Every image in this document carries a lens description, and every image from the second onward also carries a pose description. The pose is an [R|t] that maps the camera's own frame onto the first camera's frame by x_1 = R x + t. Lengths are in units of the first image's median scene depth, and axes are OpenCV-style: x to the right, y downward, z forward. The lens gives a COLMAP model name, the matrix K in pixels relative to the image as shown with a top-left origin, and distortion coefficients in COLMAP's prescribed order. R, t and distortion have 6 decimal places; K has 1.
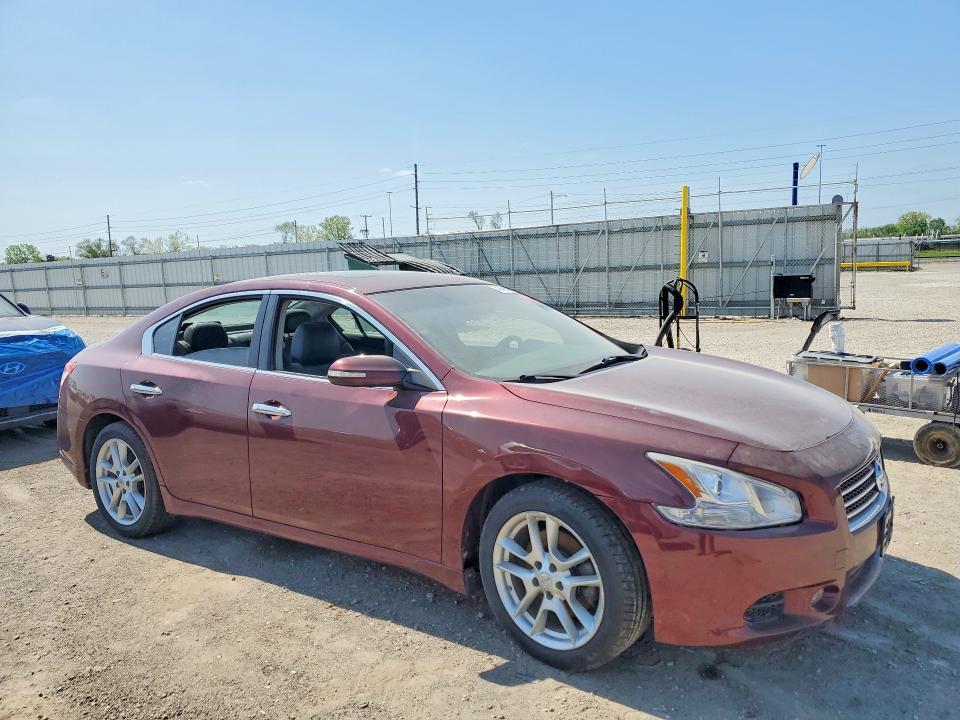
lens RADIAL K [[757.5, 0, 488.5], [0, 757.5, 355.3], [0, 0, 1]] dist [0.000549, 0.006349]
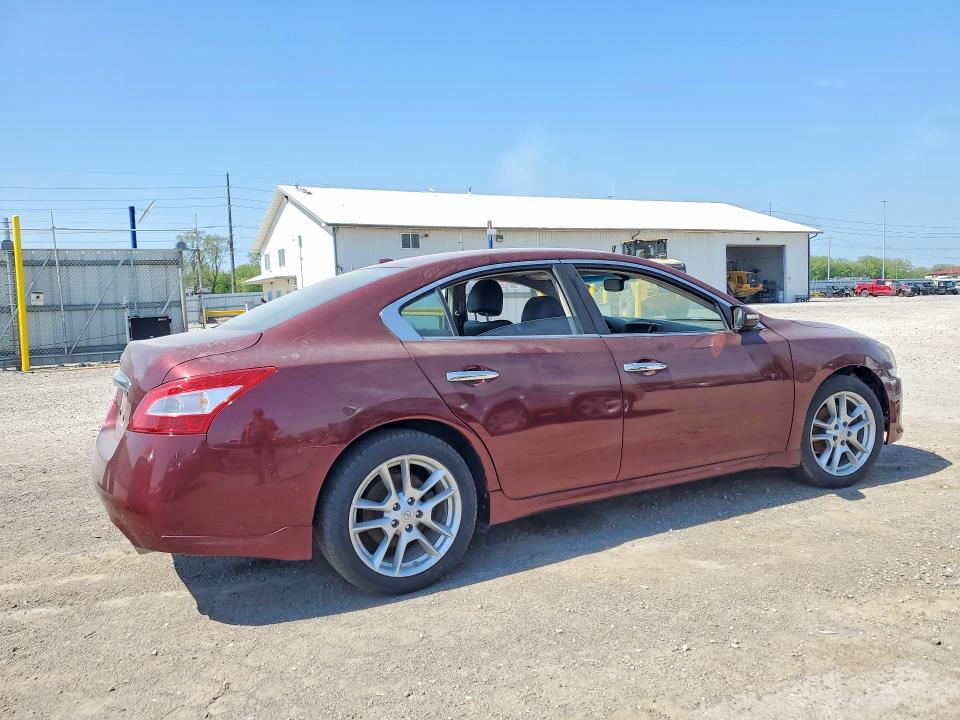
lens RADIAL K [[757.5, 0, 488.5], [0, 757.5, 355.3], [0, 0, 1]] dist [0.000549, 0.006349]
pose [[0.452431, -0.049016, 0.890451, -0.287217], [0.123992, 0.992248, -0.008379, 0.008093], [-0.883138, 0.114200, 0.455001, 0.153830]]
